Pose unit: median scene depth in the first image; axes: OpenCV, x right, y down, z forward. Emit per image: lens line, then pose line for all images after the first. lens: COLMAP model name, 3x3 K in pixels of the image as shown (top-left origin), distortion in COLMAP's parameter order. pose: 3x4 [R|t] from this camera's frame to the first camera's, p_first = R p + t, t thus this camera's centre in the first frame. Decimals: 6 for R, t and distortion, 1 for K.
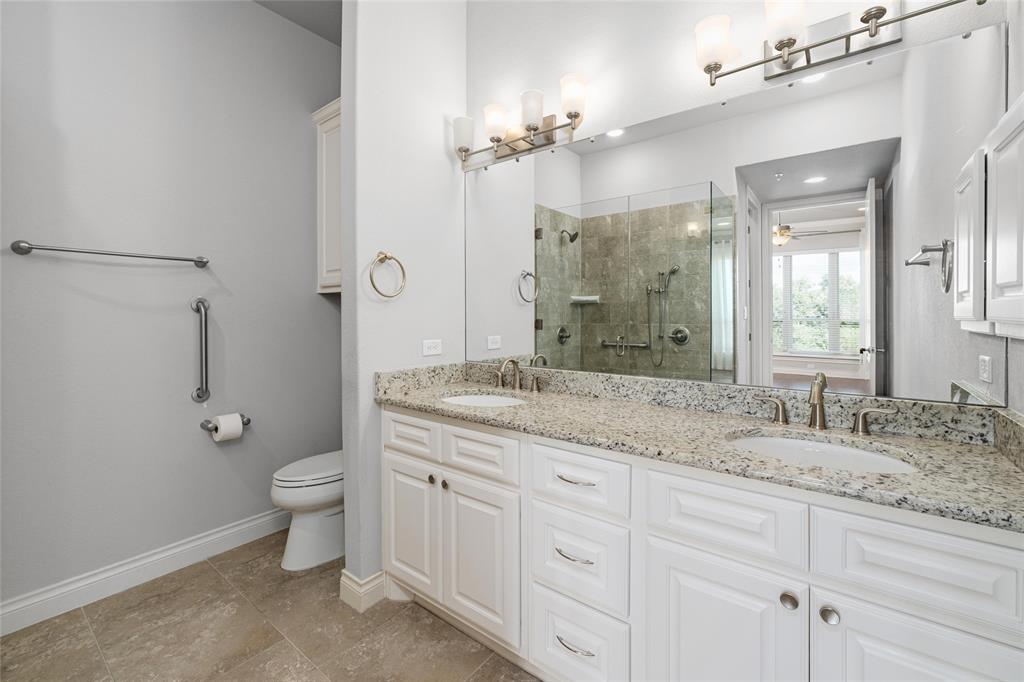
lens RADIAL K [[432.3, 0, 514.1], [0, 432.3, 326.2], [0, 0, 1]] dist [-0.019393, 0.007841]
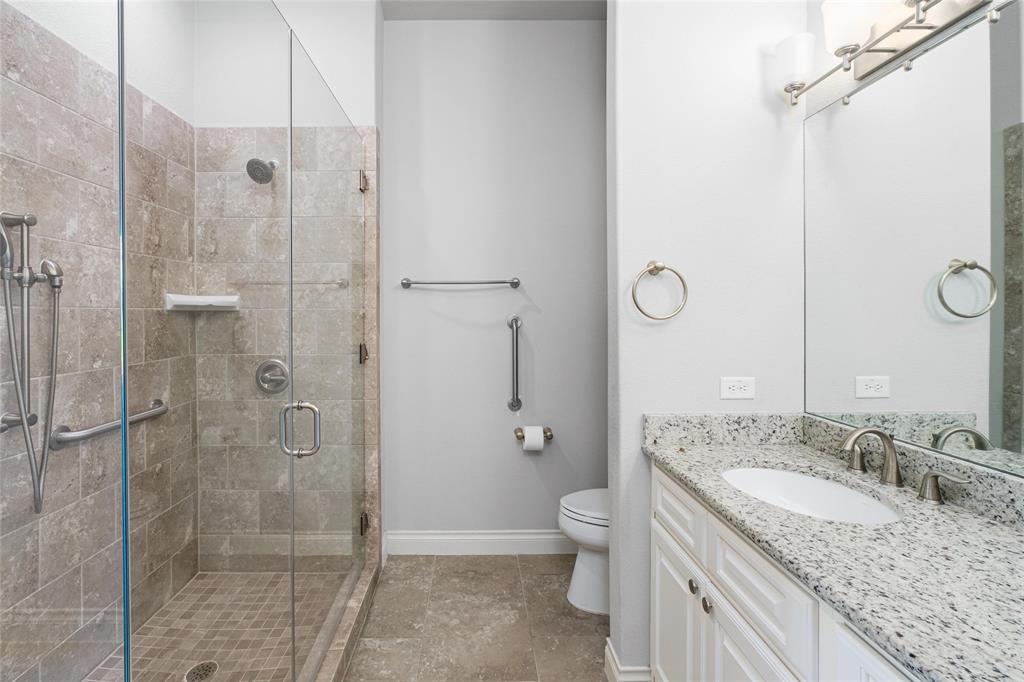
lens RADIAL K [[455.6, 0, 477.3], [0, 455.6, 320.7], [0, 0, 1]] dist [-0.017916, 0.006866]
pose [[0.611376, 0.010791, -0.791267, 0.138552], [-0.016963, 0.999856, 0.000529, -0.055185], [0.791159, 0.013099, 0.611471, 0.227335]]
